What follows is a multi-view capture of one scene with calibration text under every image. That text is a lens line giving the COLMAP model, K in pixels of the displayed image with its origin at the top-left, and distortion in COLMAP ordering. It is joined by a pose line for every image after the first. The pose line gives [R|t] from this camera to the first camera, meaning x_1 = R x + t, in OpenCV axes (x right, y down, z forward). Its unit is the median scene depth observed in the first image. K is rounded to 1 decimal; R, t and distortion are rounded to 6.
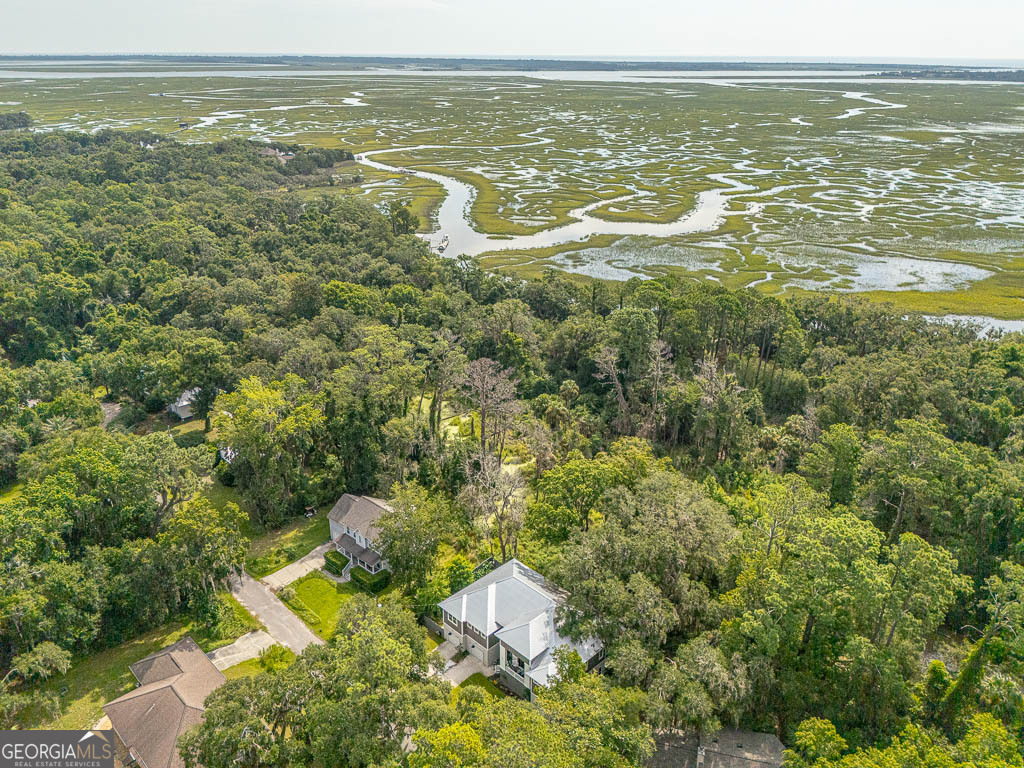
lens RADIAL K [[775.1, 0, 512.0], [0, 775.1, 384.0], [0, 0, 1]] dist [0.066900, -0.088186]
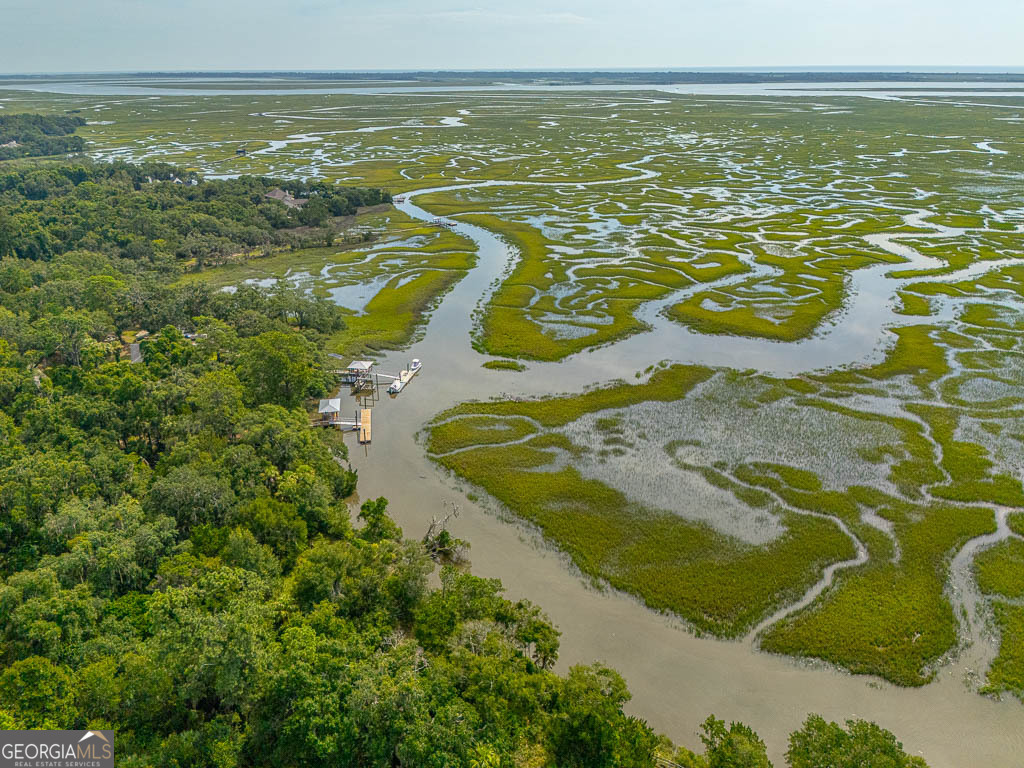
lens RADIAL K [[775.1, 0, 512.0], [0, 775.1, 384.0], [0, 0, 1]] dist [0.066900, -0.088186]
pose [[0.985802, 0.053009, -0.159327, 0.057730], [-0.055328, 0.998417, -0.010151, -0.109582], [0.158536, 0.018822, 0.987174, 0.260048]]
